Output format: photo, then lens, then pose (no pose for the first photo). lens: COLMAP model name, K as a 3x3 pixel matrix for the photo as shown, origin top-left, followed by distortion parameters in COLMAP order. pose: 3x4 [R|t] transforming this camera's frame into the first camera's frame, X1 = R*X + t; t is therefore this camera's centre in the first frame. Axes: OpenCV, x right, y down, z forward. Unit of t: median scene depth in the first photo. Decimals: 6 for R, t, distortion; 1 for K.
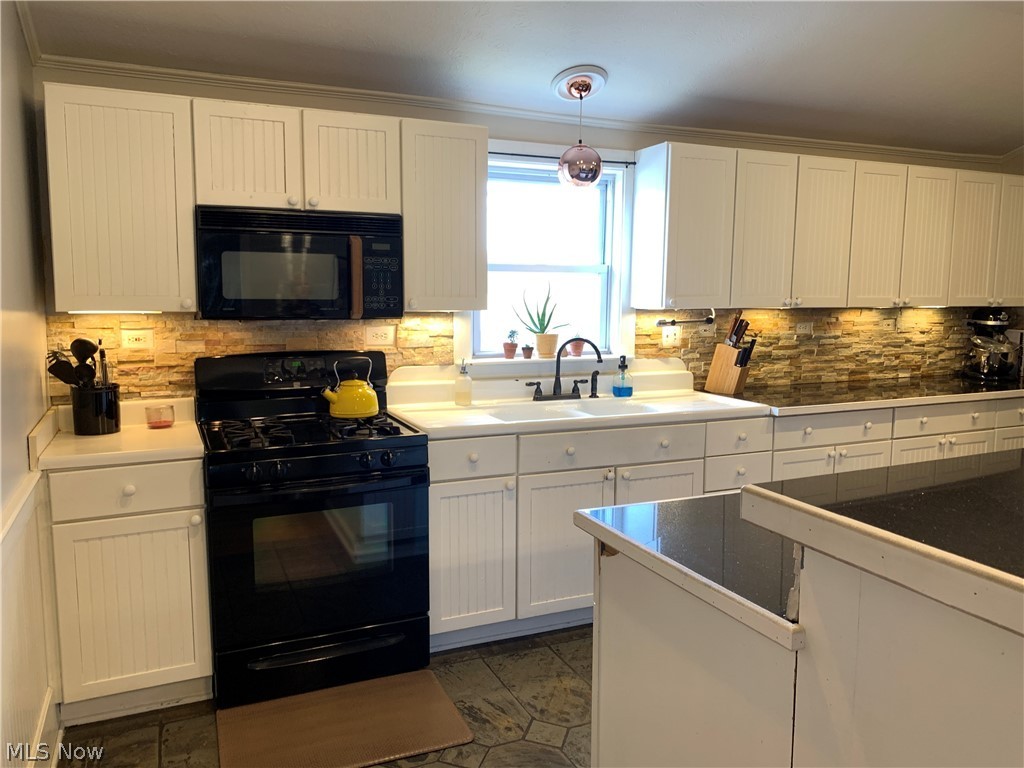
lens RADIAL K [[778.5, 0, 507.4], [0, 778.5, 387.1], [0, 0, 1]] dist [0.009488, -0.028840]
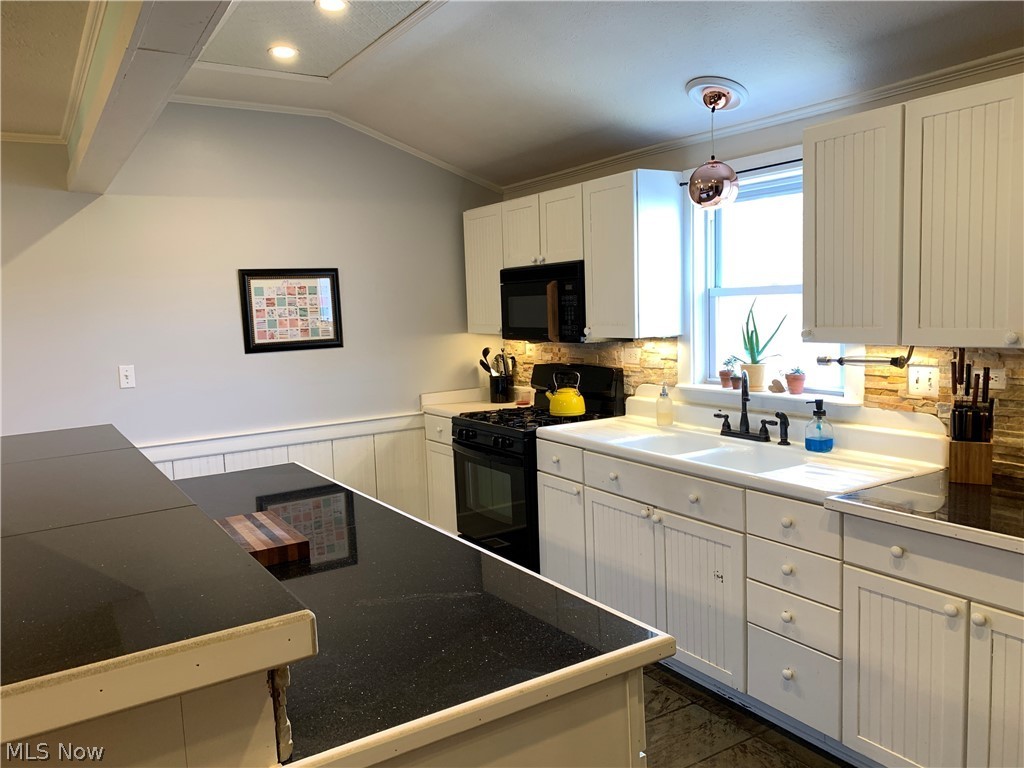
lens RADIAL K [[778.5, 0, 505.5], [0, 778.5, 380.7], [0, 0, 1]] dist [0.009488, -0.028840]
pose [[0.122504, 0.086182, -0.988719, 0.921958], [-0.088753, 0.993182, 0.075575, -0.093721], [0.988492, 0.078493, 0.129317, 0.609998]]
